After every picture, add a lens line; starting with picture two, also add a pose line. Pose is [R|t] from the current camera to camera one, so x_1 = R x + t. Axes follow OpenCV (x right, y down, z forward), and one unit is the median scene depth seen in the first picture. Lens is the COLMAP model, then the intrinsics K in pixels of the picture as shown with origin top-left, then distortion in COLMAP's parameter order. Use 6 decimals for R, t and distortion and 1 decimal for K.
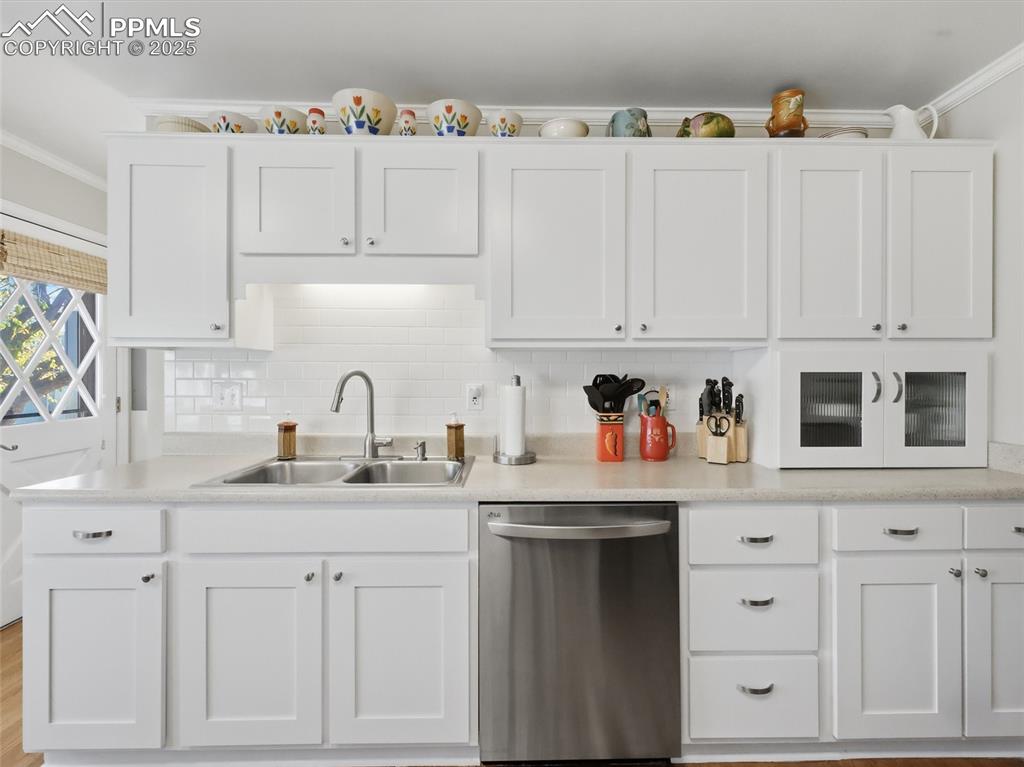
lens RADIAL K [[476.3, 0, 518.6], [0, 476.3, 384.6], [0, 0, 1]] dist [-0.000796, 0.000378]
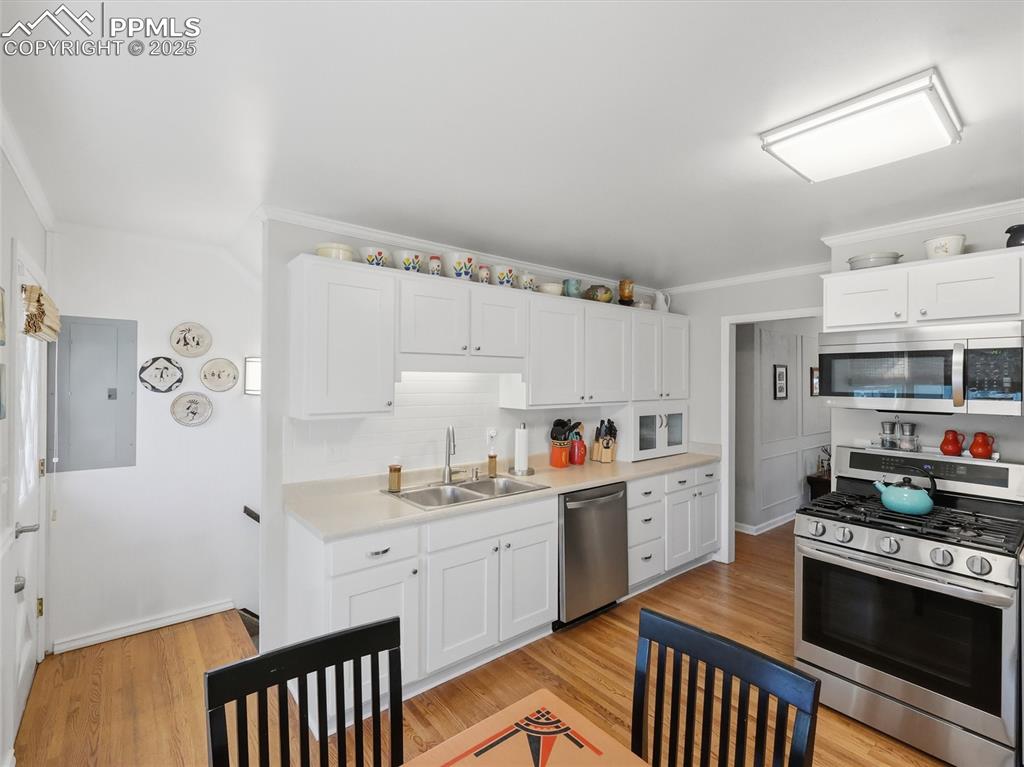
lens RADIAL K [[476.3, 0, 518.6], [0, 476.3, 384.6], [0, 0, 1]] dist [-0.000796, 0.000378]
pose [[0.782281, -0.000417, 0.622925, -1.185781], [0.005727, 0.999962, -0.006522, -0.158762], [-0.622899, 0.008669, 0.782254, -0.356761]]
